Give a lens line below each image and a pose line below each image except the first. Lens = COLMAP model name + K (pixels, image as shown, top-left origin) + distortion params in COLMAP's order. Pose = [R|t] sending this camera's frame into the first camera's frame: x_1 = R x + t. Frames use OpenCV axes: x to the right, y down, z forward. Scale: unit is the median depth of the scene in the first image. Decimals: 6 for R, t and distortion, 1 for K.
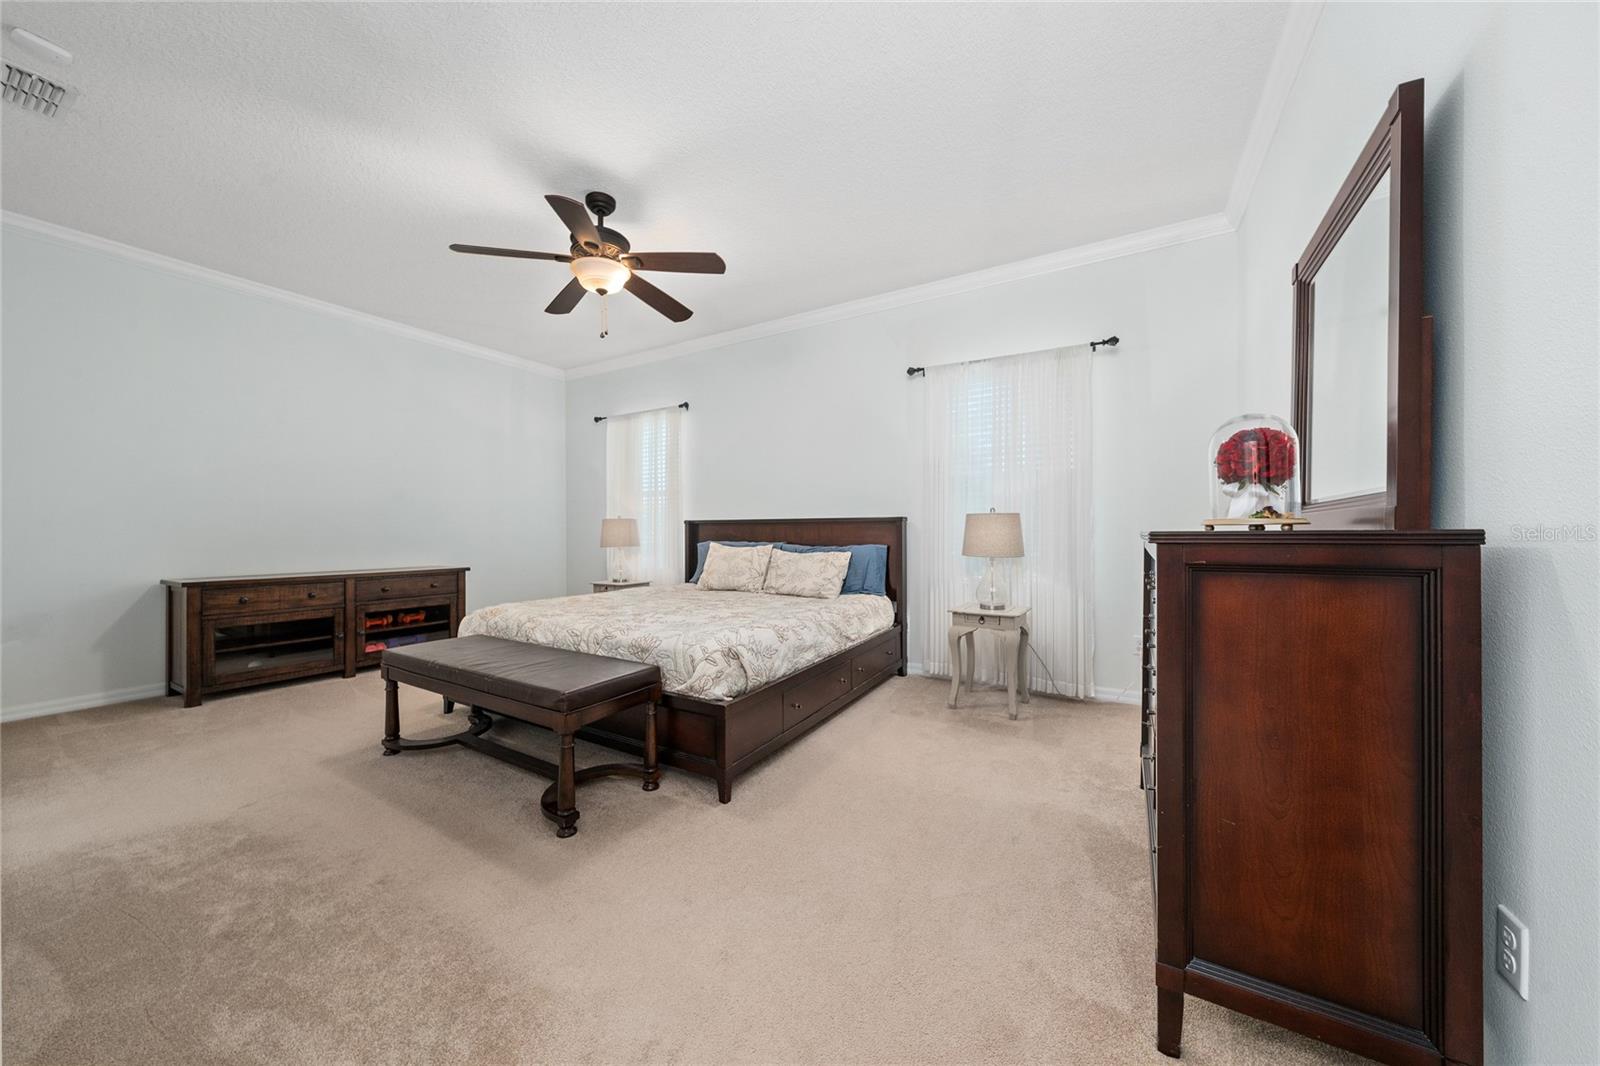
lens RADIAL K [[546.4, 0, 803.1], [0, 546.4, 530.7], [0, 0, 1]] dist [-0.000069, 0.000003]
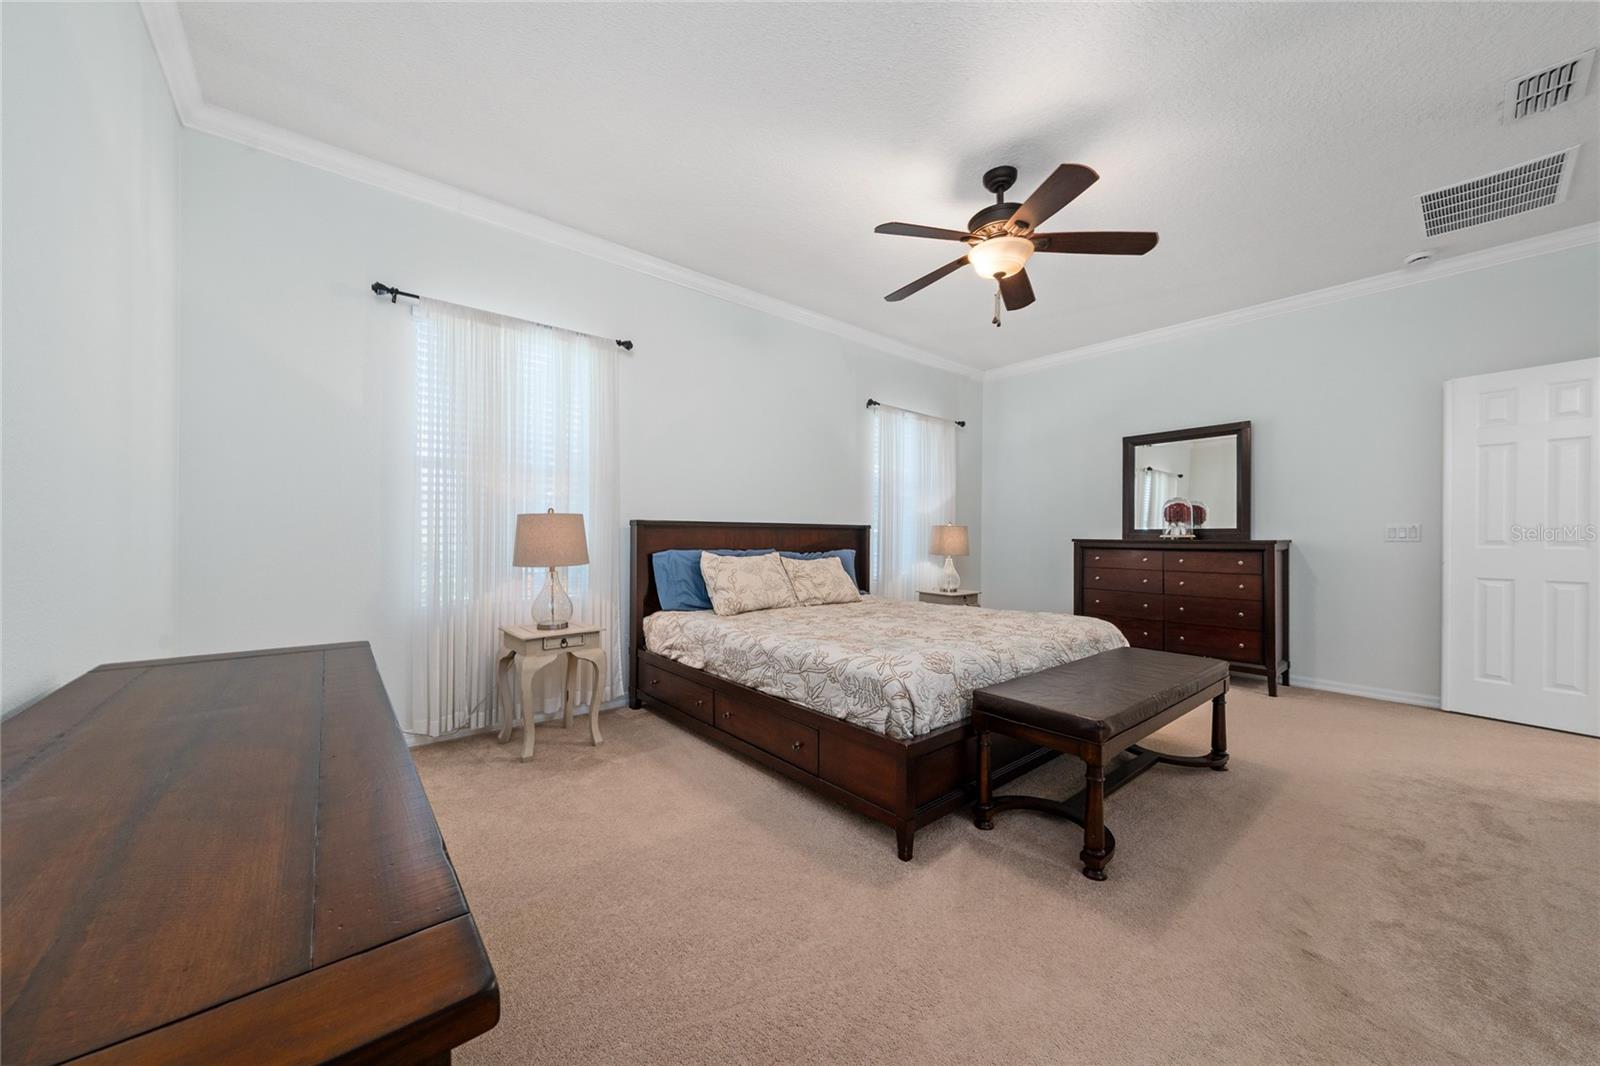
lens RADIAL K [[575.9, 0, 789.2], [0, 575.9, 533.5], [0, 0, 1]] dist [0.000503, -0.000001]
pose [[0.330740, 0.004939, 0.943709, -0.987806], [-0.007840, 0.999966, -0.002486, -0.002832], [-0.943689, -0.006577, 0.330768, 0.716707]]
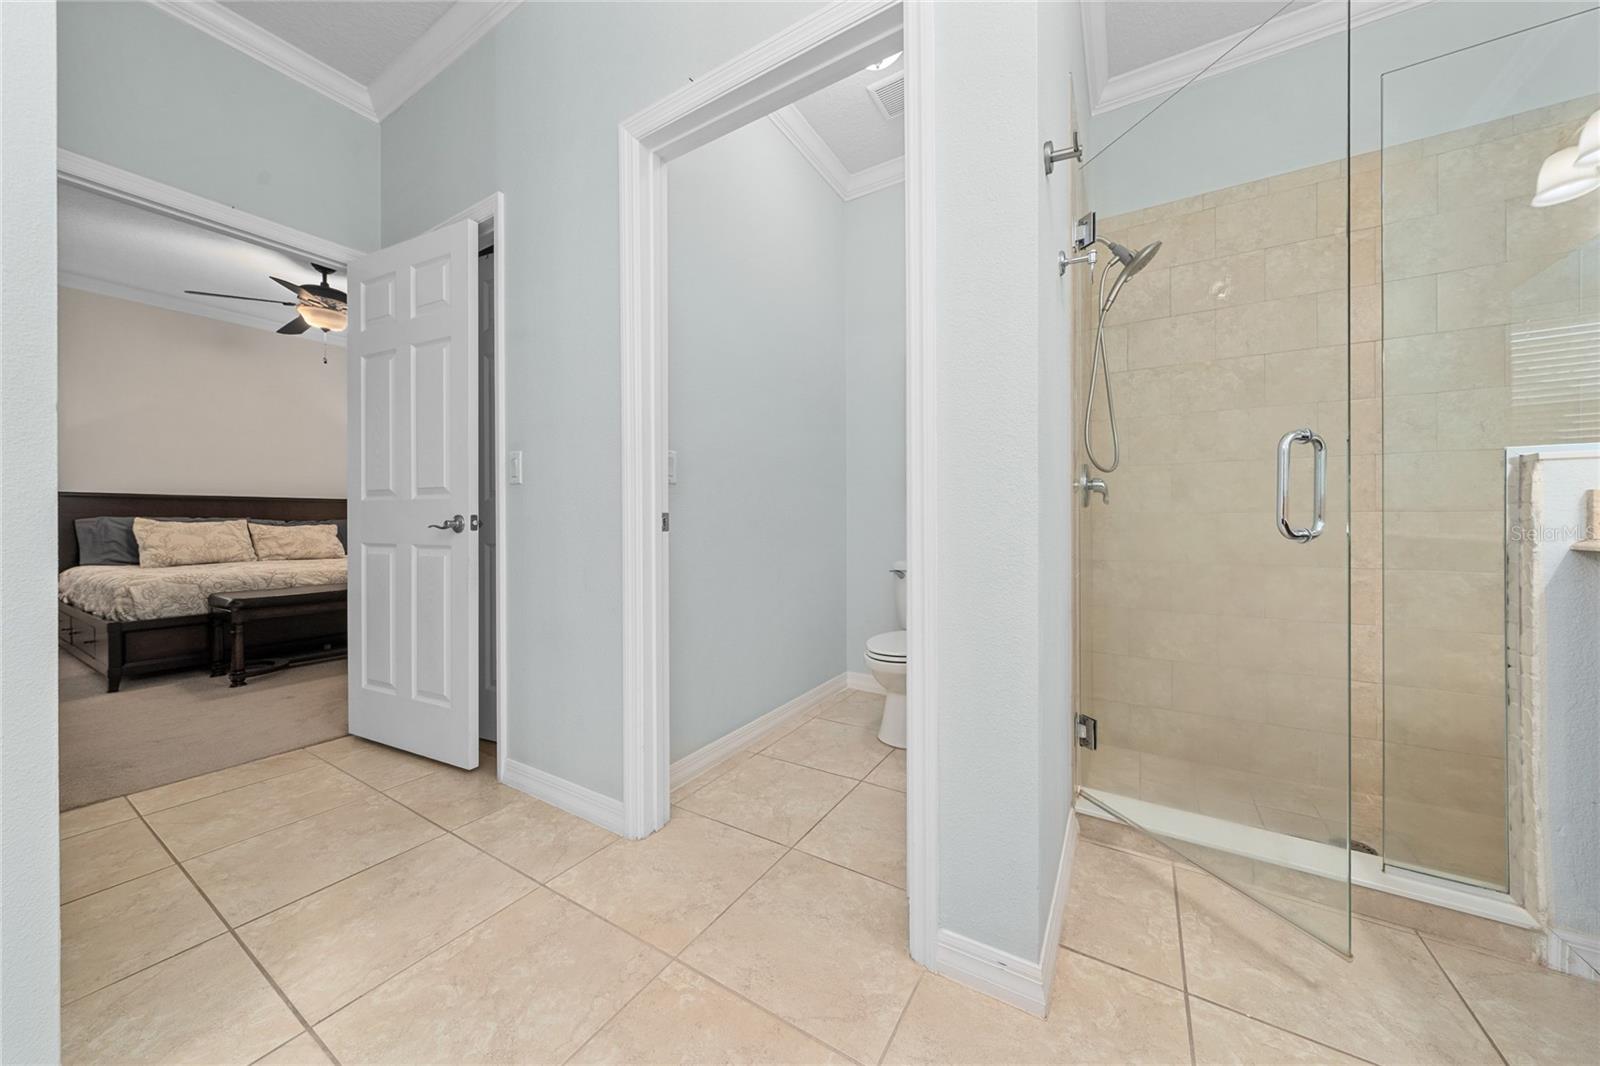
lens RADIAL K [[546.4, 0, 803.1], [0, 546.4, 530.7], [0, 0, 1]] dist [-0.000069, 0.000003]
pose [[0.001963, -0.019294, 0.999812, -1.248960], [-0.001081, 0.999813, 0.019296, 0.026460], [-0.999997, -0.001119, 0.001941, -0.157331]]
